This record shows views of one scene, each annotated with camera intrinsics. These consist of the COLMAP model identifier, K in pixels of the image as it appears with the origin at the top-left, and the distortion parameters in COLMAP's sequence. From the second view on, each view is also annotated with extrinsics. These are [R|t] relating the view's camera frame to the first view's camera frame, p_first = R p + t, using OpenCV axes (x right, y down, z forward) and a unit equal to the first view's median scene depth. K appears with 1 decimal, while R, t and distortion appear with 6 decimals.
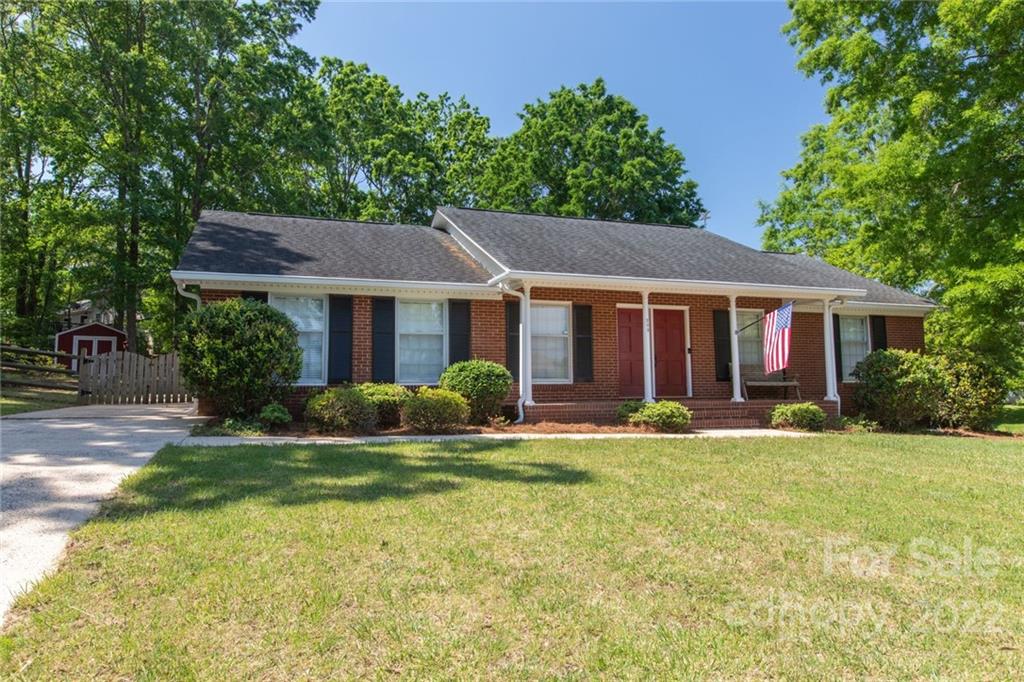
lens RADIAL K [[567.0, 0, 509.4], [0, 567.0, 332.4], [0, 0, 1]] dist [0.000626, 0.000777]
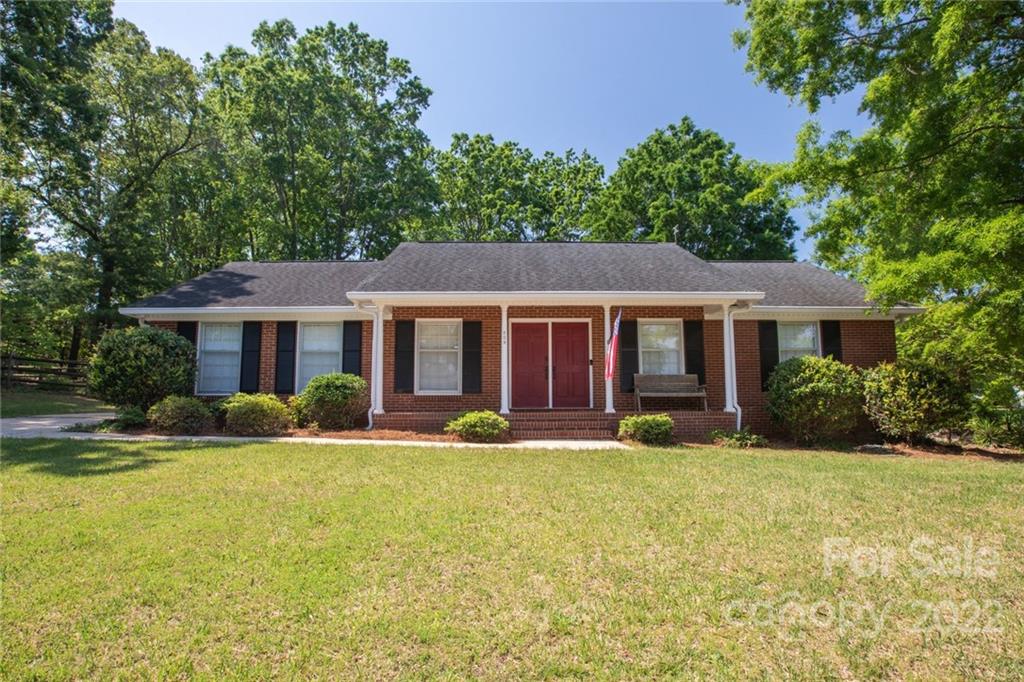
lens RADIAL K [[490.5, 0, 512.0], [0, 490.5, 341.0], [0, 0, 1]] dist [-0.042394, 0.020182]
pose [[0.962298, -0.031216, -0.270201, 0.428523], [0.023851, 0.999250, -0.030499, 0.017998], [0.270950, 0.022905, 0.962321, 0.125091]]
